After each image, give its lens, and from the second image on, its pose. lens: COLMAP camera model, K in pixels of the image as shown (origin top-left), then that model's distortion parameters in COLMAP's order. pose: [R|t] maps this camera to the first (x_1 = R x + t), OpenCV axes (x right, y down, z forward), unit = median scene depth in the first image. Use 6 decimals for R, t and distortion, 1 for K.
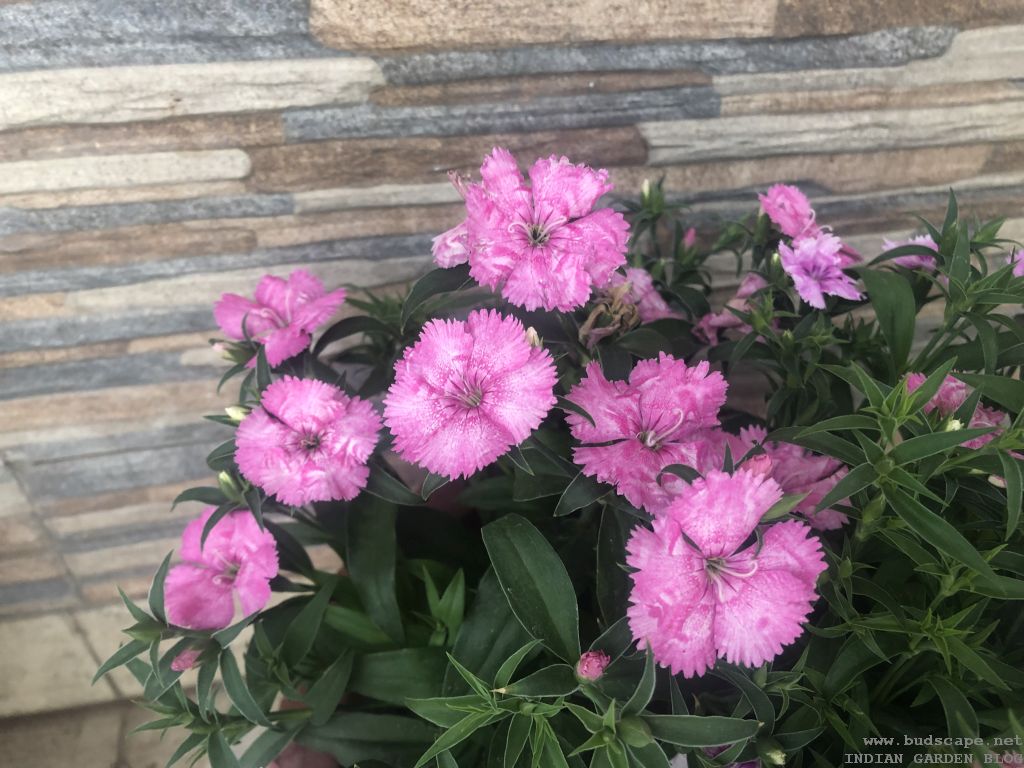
lens RADIAL K [[843.8, 0, 512.0], [0, 843.8, 384.0], [0, 0, 1]] dist [-0.002974, 0.011685]
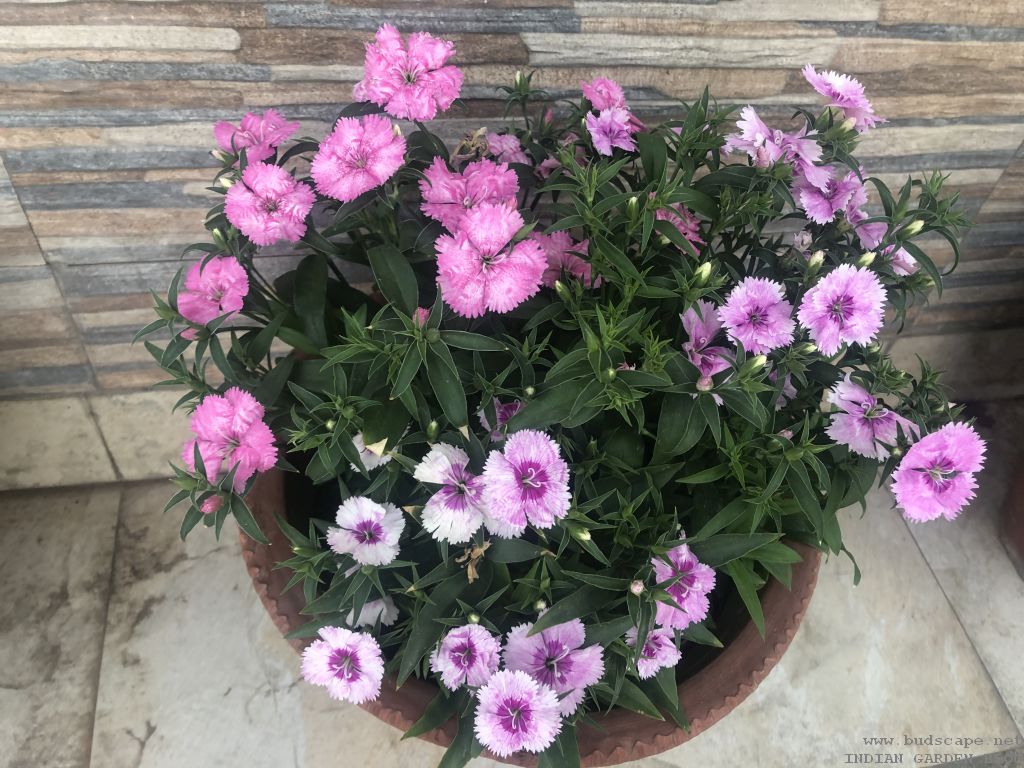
lens RADIAL K [[832.3, 0, 512.0], [0, 832.3, 384.0], [0, 0, 1]] dist [0.012087, 0.006076]
pose [[0.997870, 0.059192, 0.027422, 0.135777], [-0.060825, 0.996149, 0.063148, 0.190520], [-0.023578, -0.064682, 0.997627, -0.430807]]
